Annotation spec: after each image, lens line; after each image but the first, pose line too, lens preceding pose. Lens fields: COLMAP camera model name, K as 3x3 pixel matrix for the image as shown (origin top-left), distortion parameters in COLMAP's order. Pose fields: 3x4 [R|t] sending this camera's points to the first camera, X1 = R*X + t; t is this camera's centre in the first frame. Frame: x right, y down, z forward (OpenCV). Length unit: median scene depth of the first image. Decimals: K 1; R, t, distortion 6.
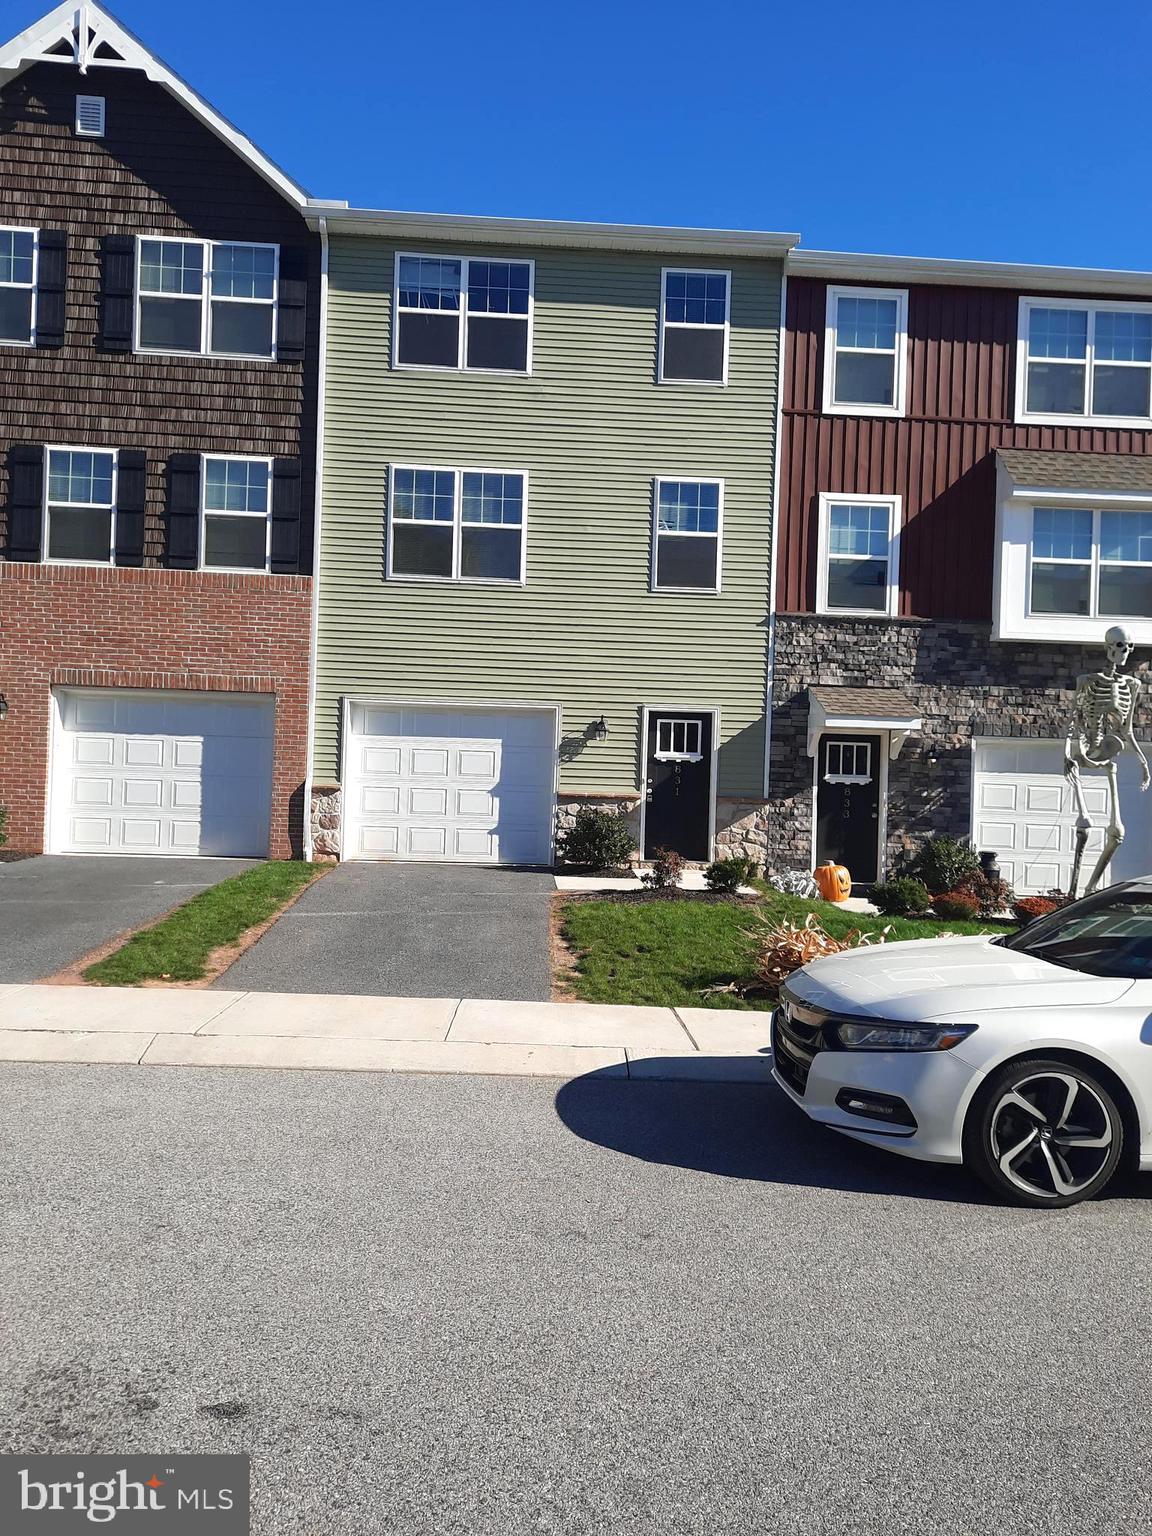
lens RADIAL K [[1124.1, 0, 577.2], [0, 1124.1, 768.4], [0, 0, 1]] dist [-0.004969, -0.001225]
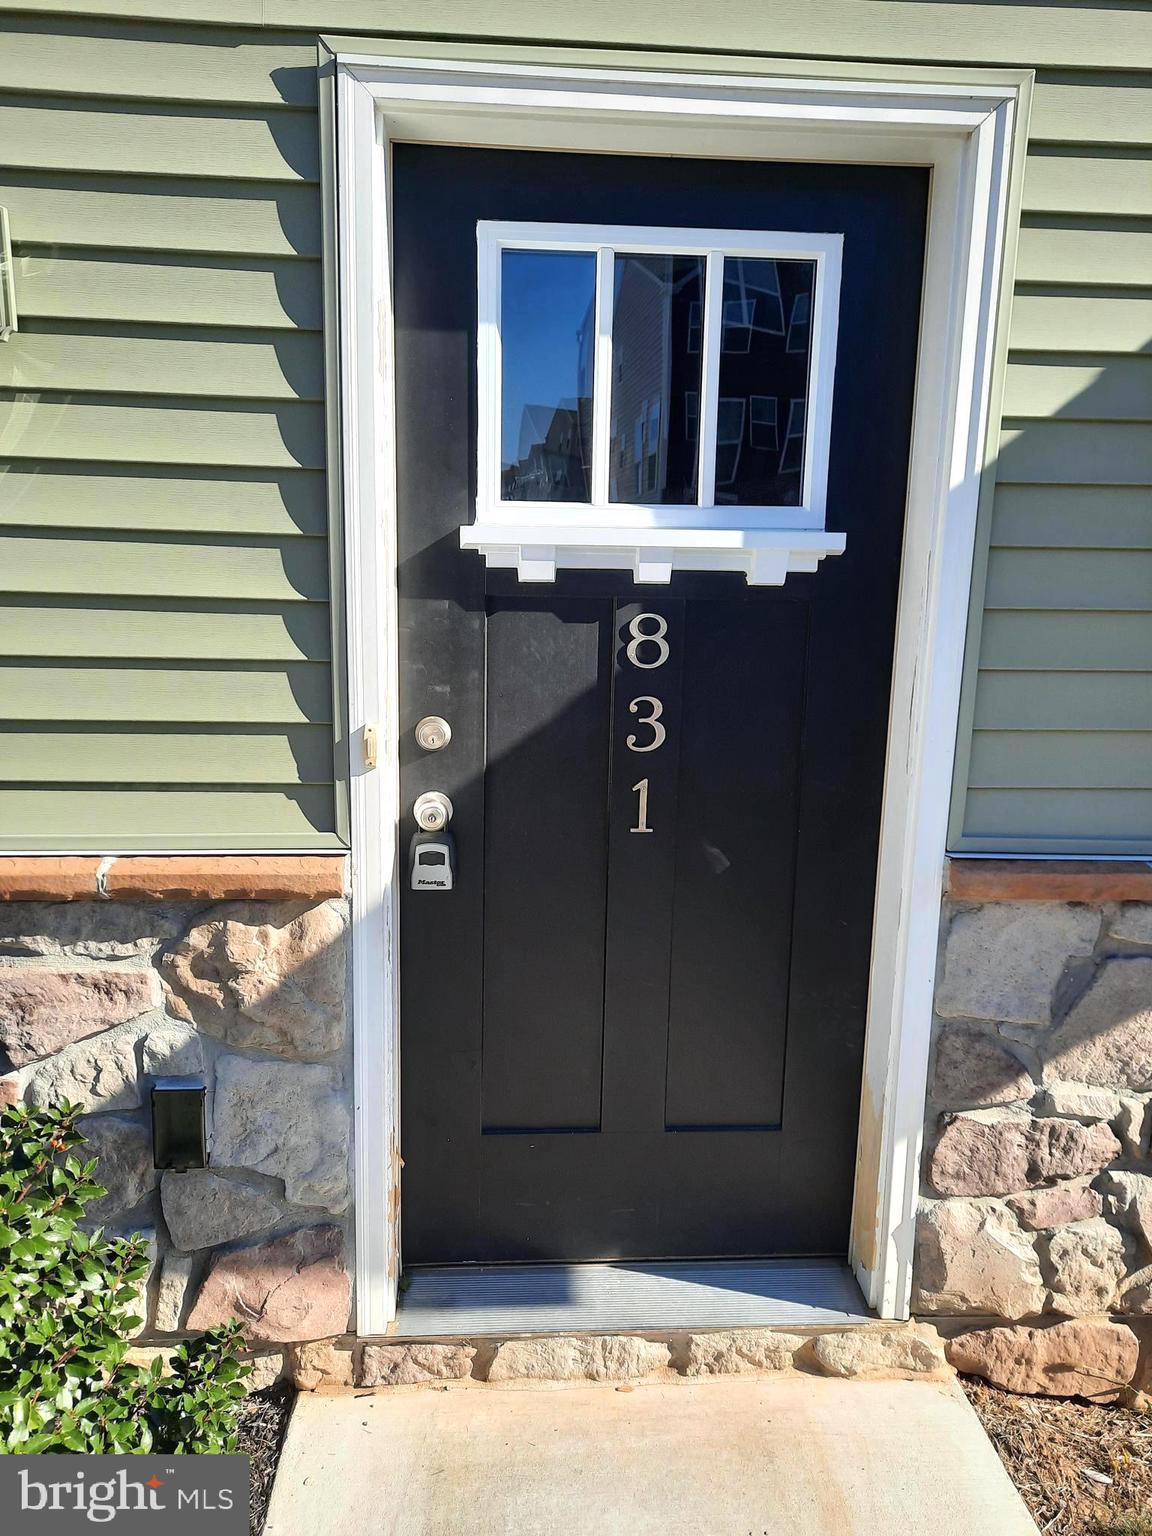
lens RADIAL K [[1124.1, 0, 572.9], [0, 1124.1, 772.4], [0, 0, 1]] dist [-0.004969, -0.001225]
pose [[0.999461, -0.014379, 0.029525, 0.077690], [0.008573, 0.982116, 0.188082, -0.008729], [-0.031702, -0.187727, 0.981710, 0.877038]]
